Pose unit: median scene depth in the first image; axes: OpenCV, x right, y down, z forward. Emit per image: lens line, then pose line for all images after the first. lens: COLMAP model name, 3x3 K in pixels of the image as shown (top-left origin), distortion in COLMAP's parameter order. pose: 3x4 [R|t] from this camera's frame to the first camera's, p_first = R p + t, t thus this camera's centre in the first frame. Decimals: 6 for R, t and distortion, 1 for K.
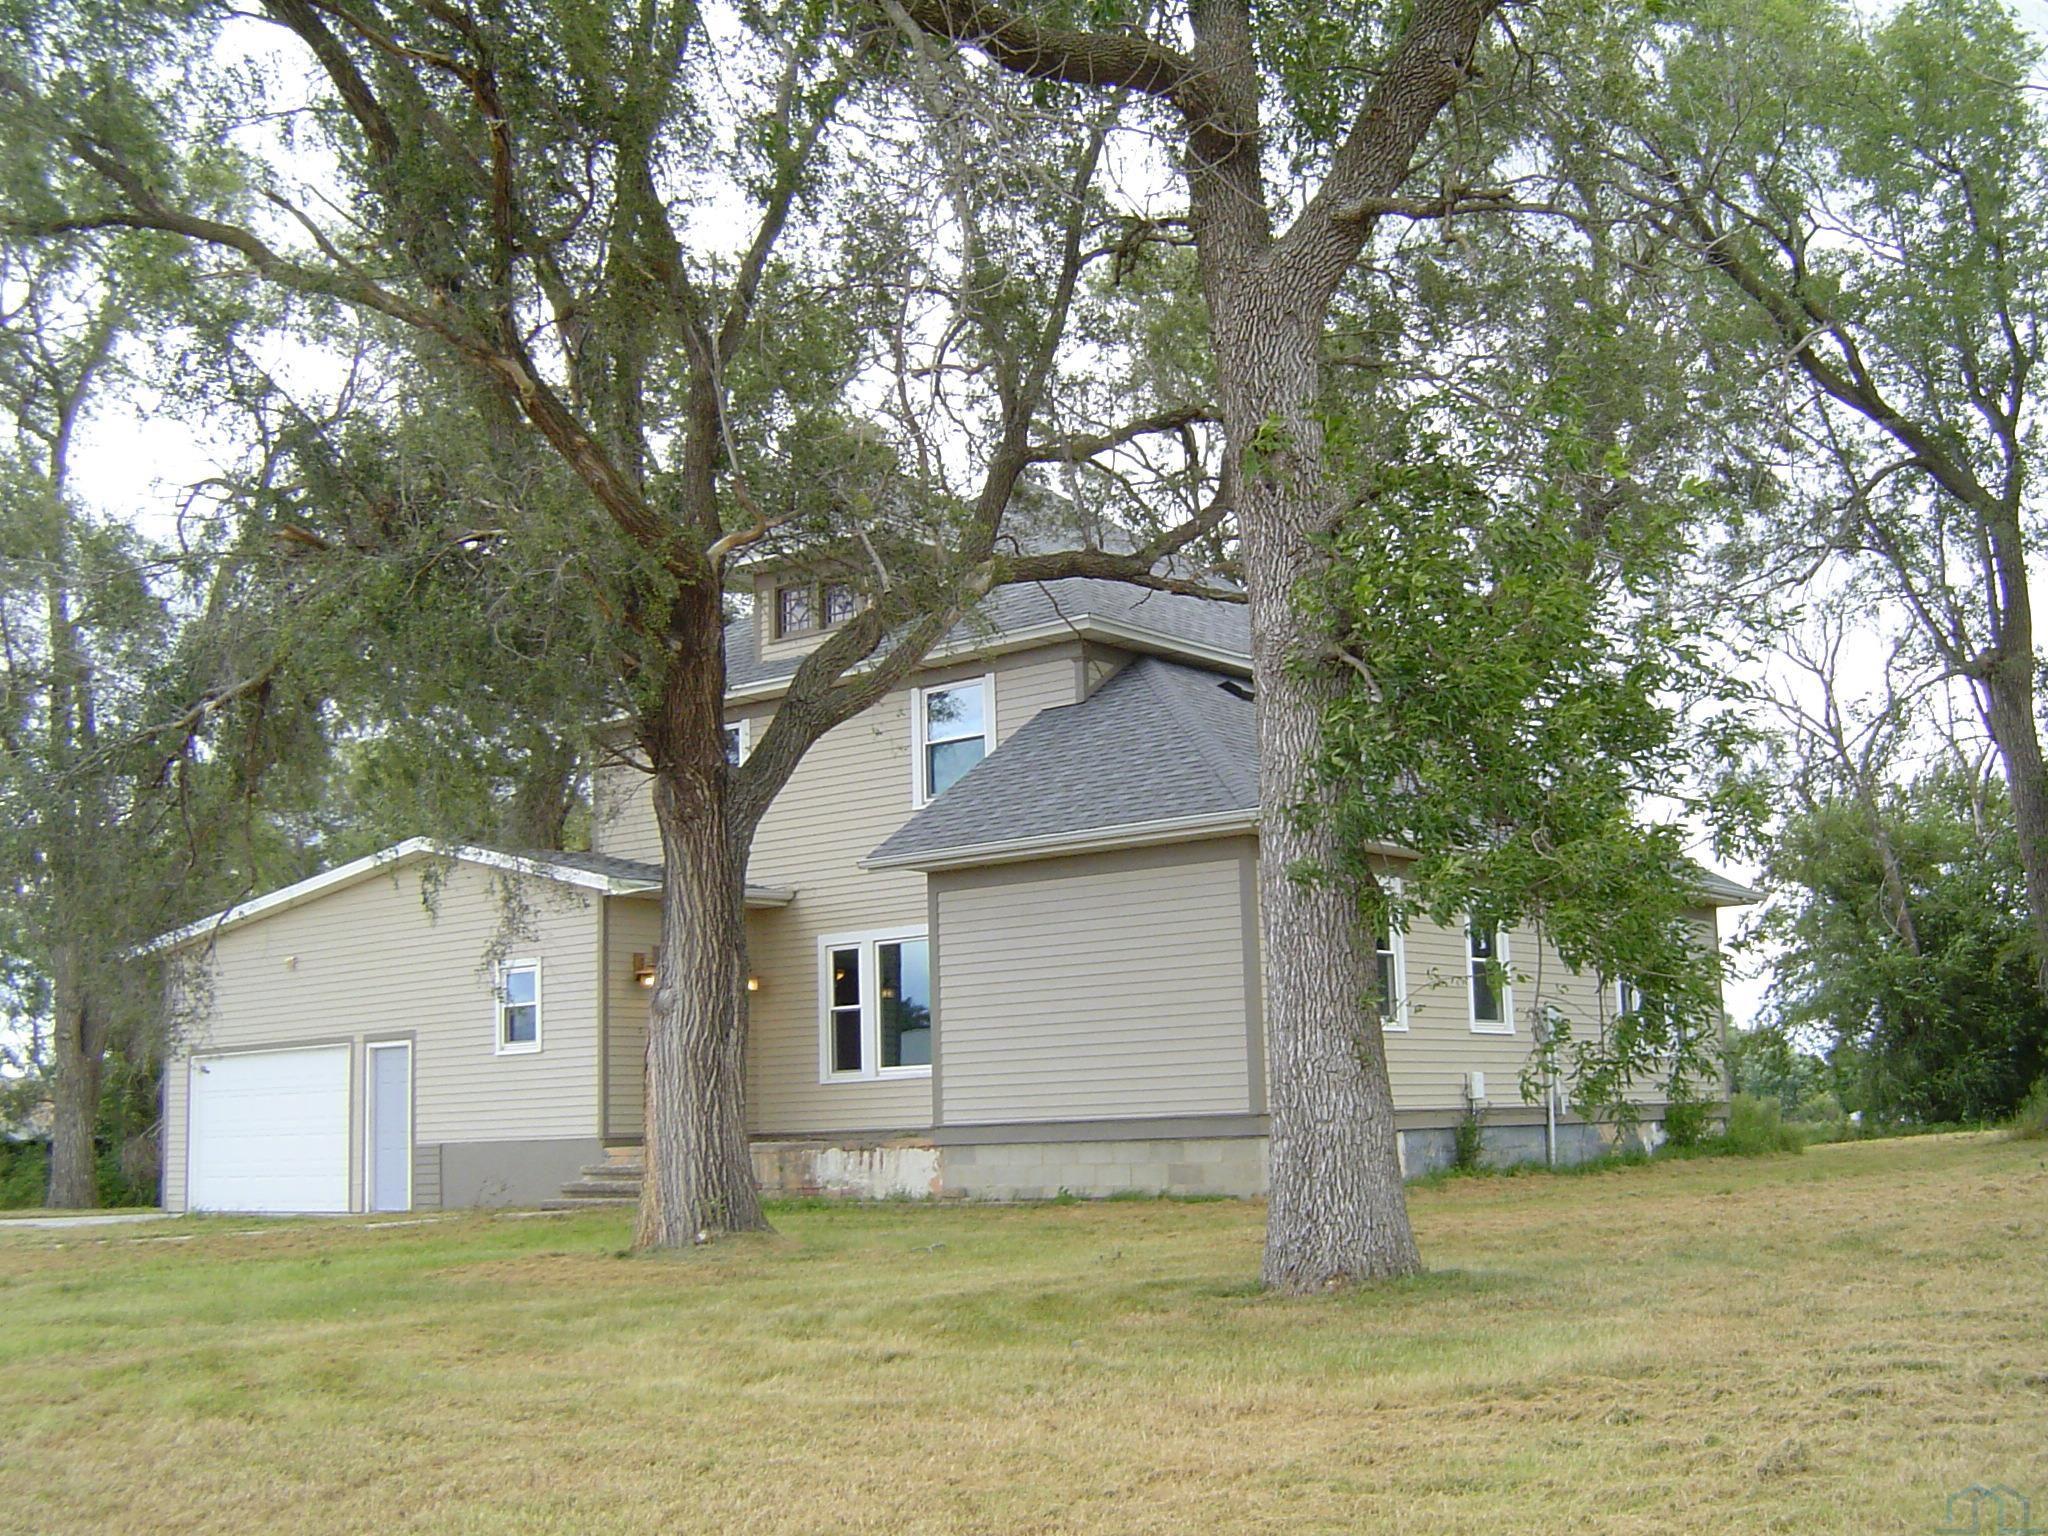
lens RADIAL K [[2335.7, 0, 1024.0], [0, 2335.7, 768.0], [0, 0, 1]] dist [-0.093992, -0.059119]
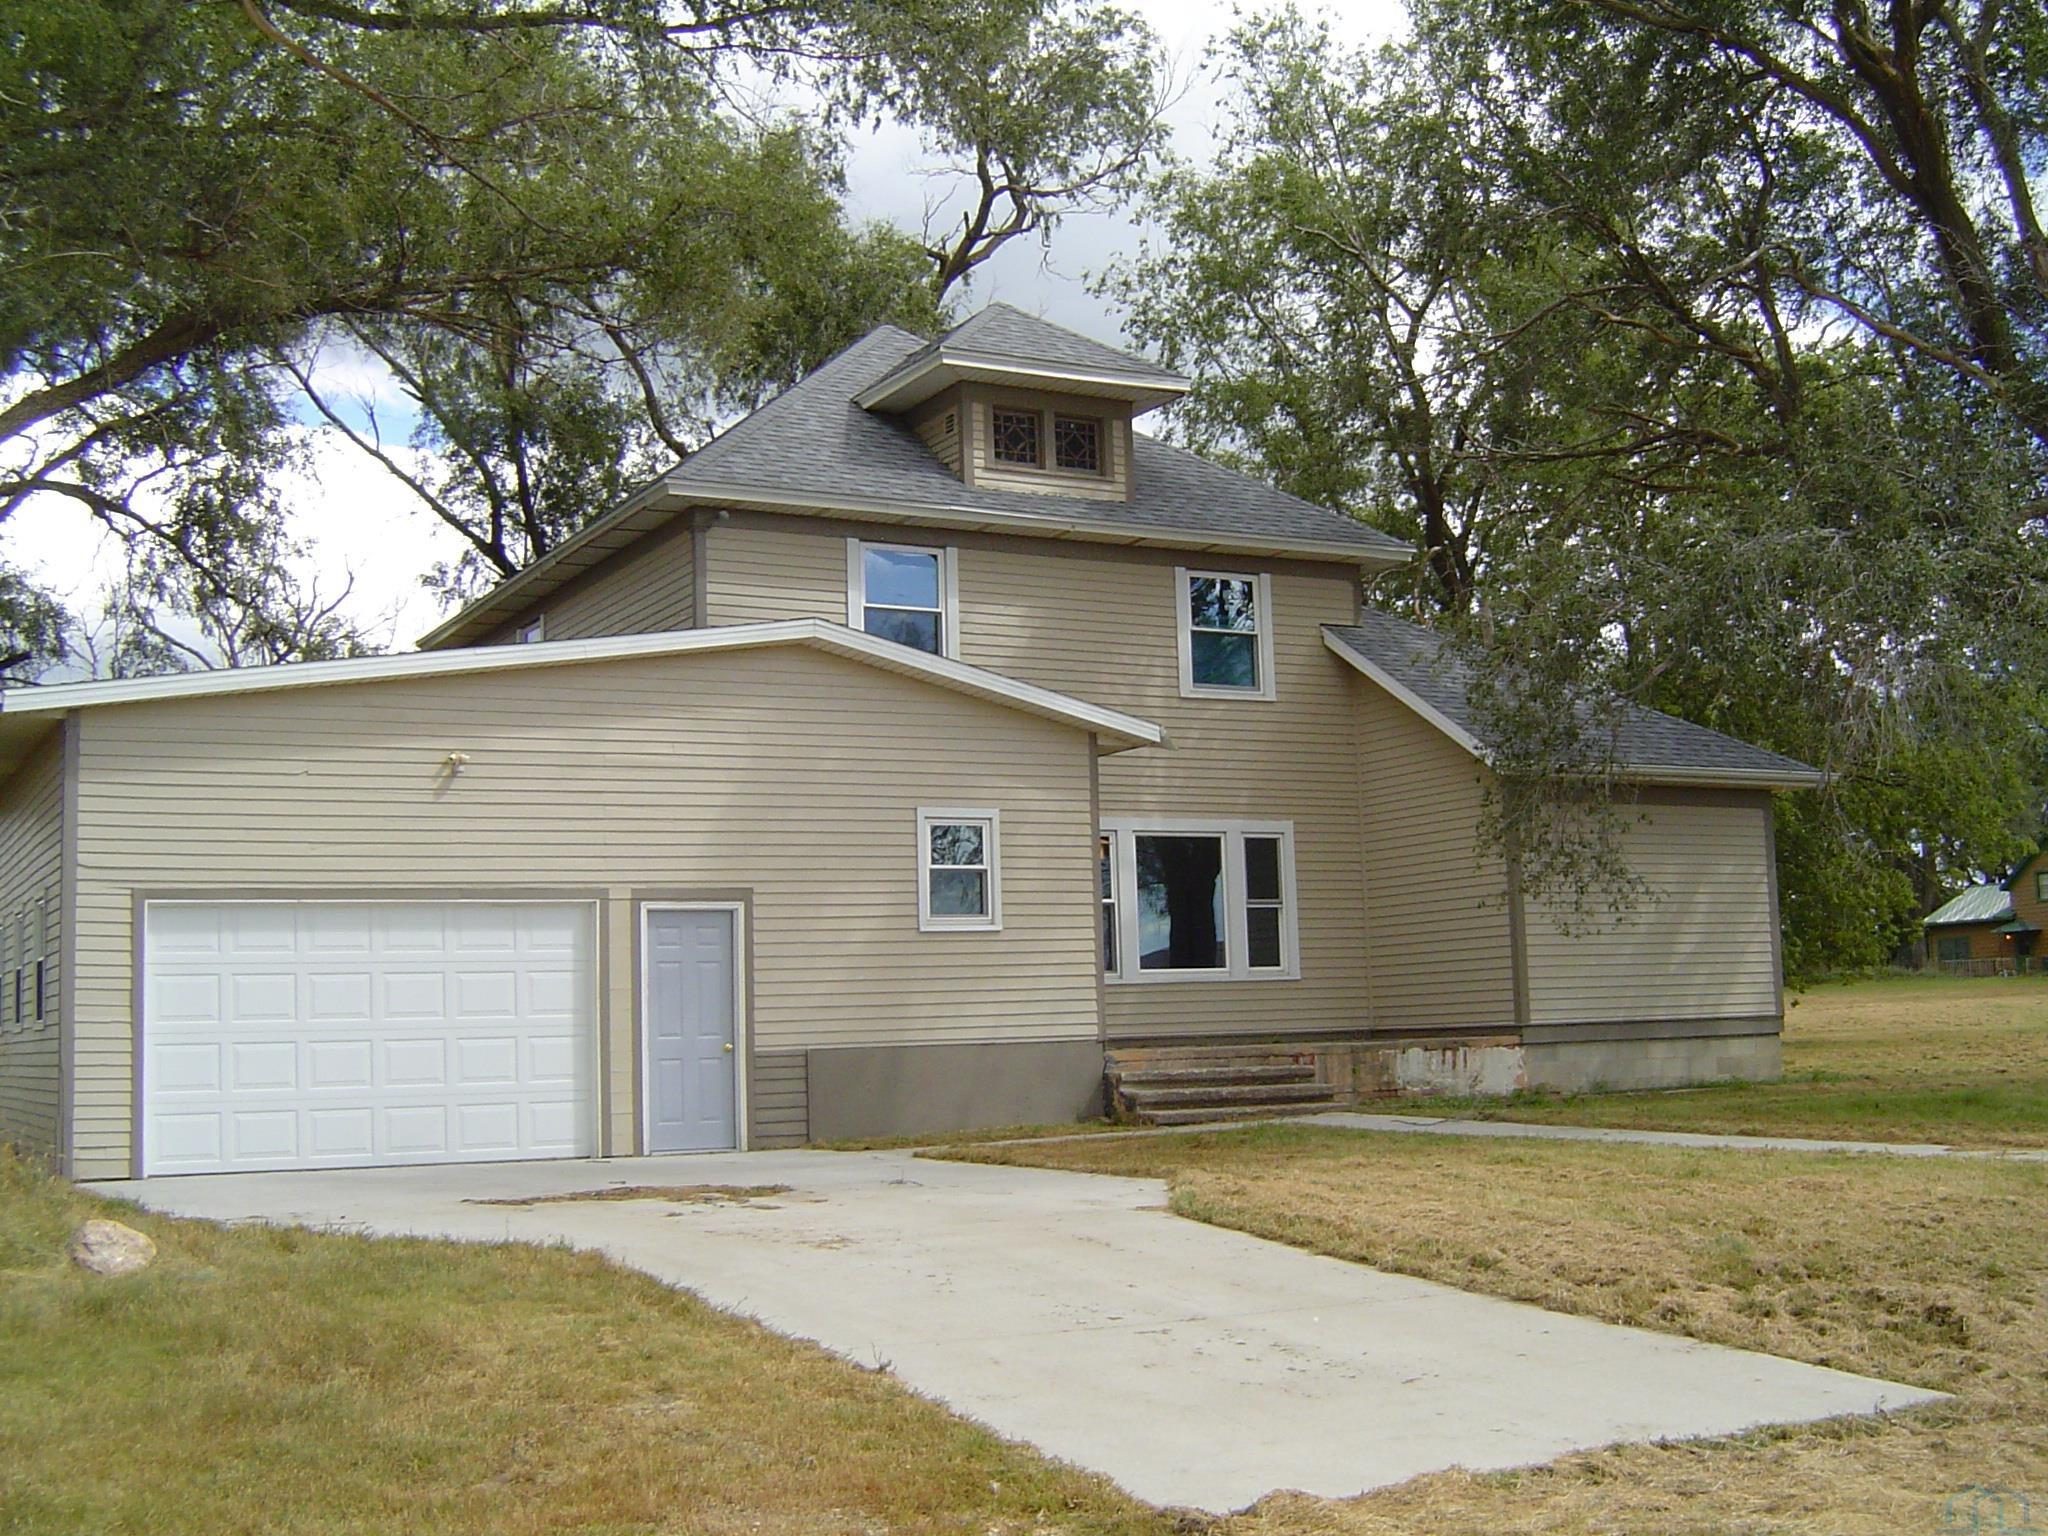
lens RADIAL K [[2270.4, 0, 1024.0], [0, 2270.4, 768.0], [0, 0, 1]] dist [0.008128, -0.536604]
pose [[0.400923, 0.122175, 0.907928, -1.041849], [-0.130199, 0.988606, -0.075538, 0.143754], [-0.906813, -0.087926, 0.412262, 0.784867]]
